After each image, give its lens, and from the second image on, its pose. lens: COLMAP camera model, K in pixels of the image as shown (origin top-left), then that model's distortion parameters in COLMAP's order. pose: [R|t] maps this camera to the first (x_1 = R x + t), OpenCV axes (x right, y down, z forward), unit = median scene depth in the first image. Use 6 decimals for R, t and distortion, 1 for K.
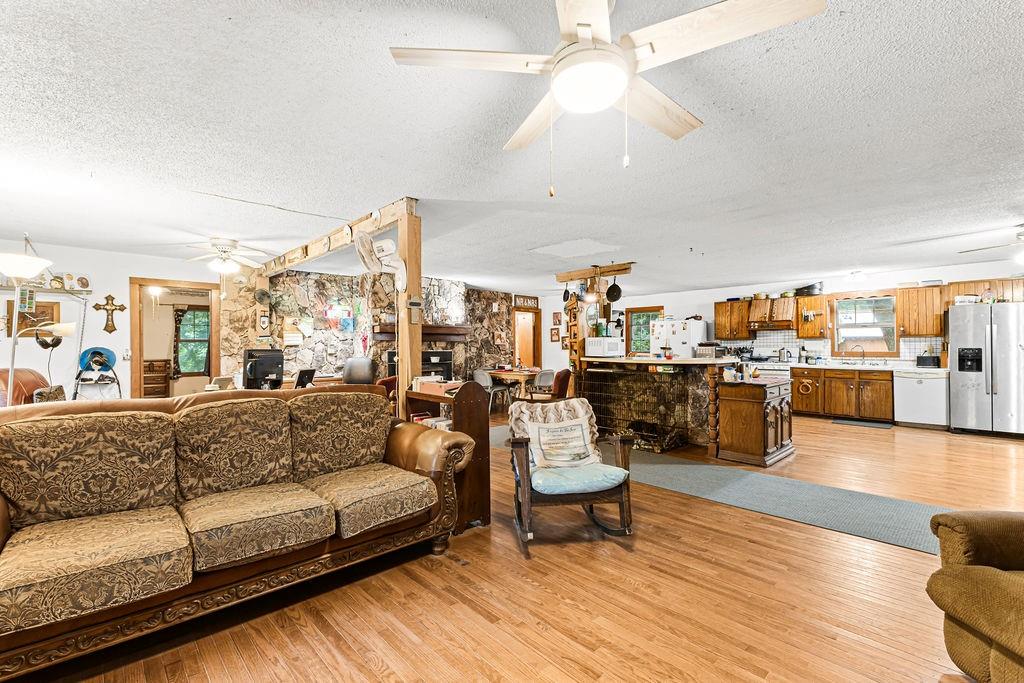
lens RADIAL K [[440.4, 0, 507.8], [0, 440.4, 342.4], [0, 0, 1]] dist [0.000404, -0.000661]
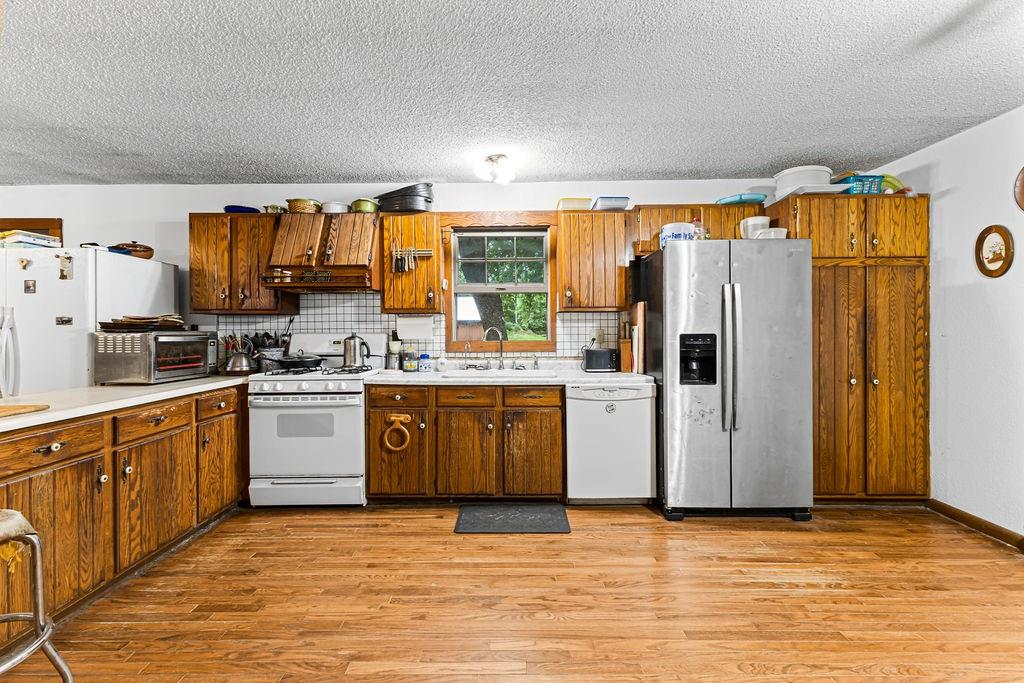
lens RADIAL K [[442.7, 0, 510.2], [0, 442.7, 330.8], [0, 0, 1]] dist [0.004102, 0.000197]
pose [[0.683843, -0.003295, 0.729622, 0.431900], [-0.003361, 0.999965, 0.007667, 0.005273], [-0.729622, -0.007695, 0.683808, 0.620271]]
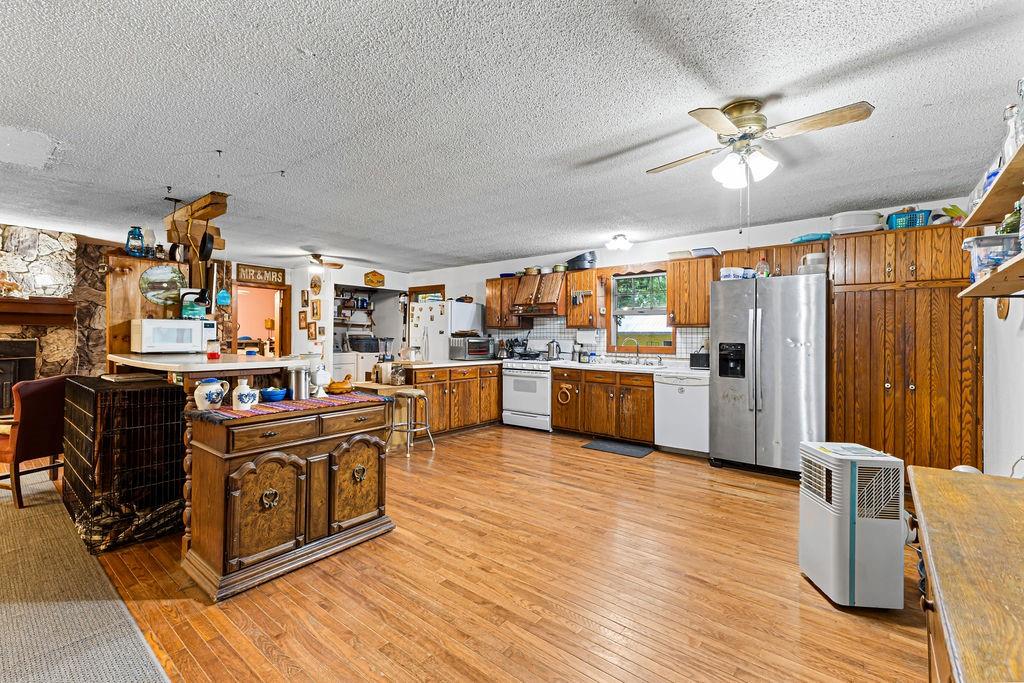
lens RADIAL K [[442.7, 0, 510.2], [0, 442.7, 330.8], [0, 0, 1]] dist [0.004102, 0.000197]
pose [[0.989903, 0.012242, 0.141215, 0.457834], [-0.011667, 0.999920, -0.004898, 0.001018], [-0.141264, 0.003201, 0.989967, 0.273749]]
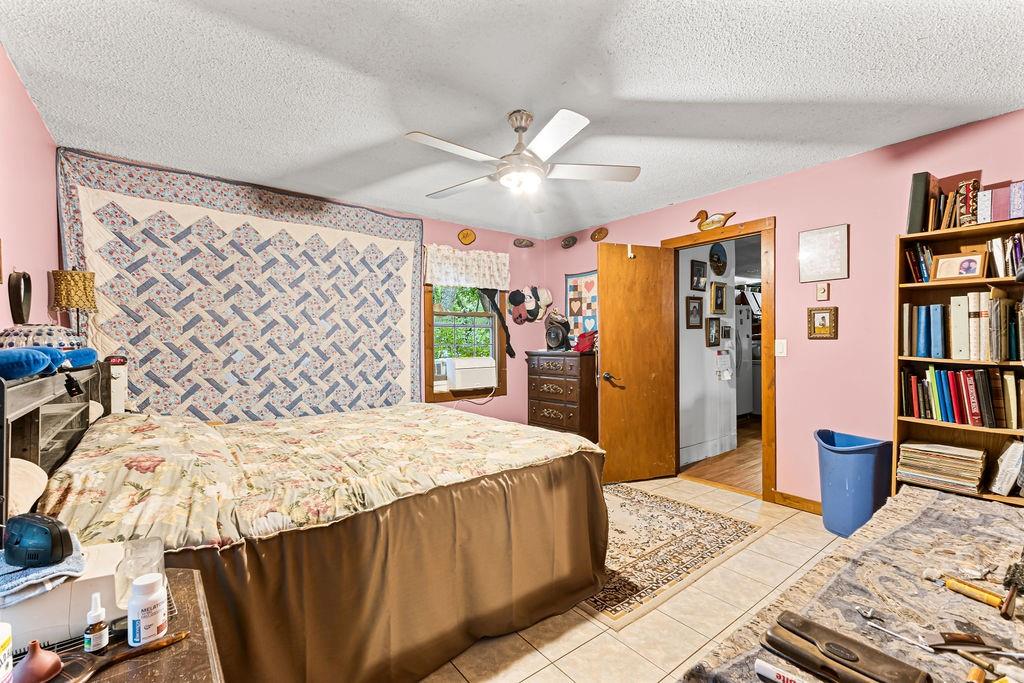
lens RADIAL K [[441.8, 0, 510.7], [0, 441.8, 338.6], [0, 0, 1]] dist [0.012034, 0.000038]
pose [[0.087499, 0.009074, 0.996123, -0.438585], [-0.006129, 0.999944, -0.008571, 0.016905], [-0.996146, -0.005356, 0.087549, 1.495440]]
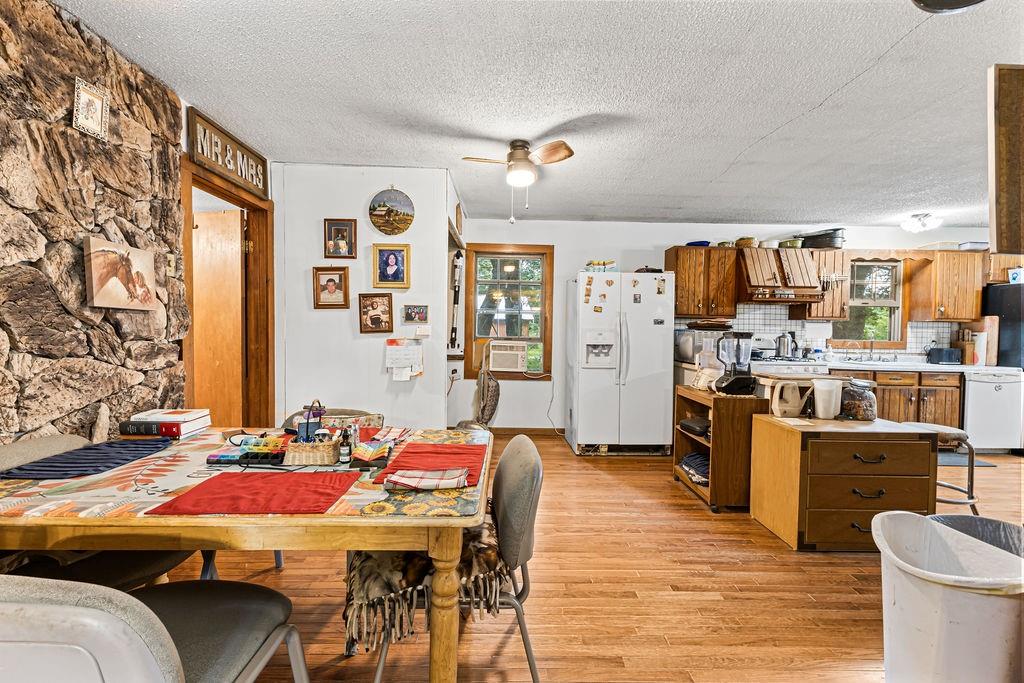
lens RADIAL K [[440.4, 0, 507.8], [0, 440.4, 342.4], [0, 0, 1]] dist [0.000404, -0.000661]
pose [[0.674795, -0.010685, 0.737928, -0.058899], [-0.024354, 0.999028, 0.036736, 0.010735], [-0.737604, -0.042761, 0.673879, 0.896373]]
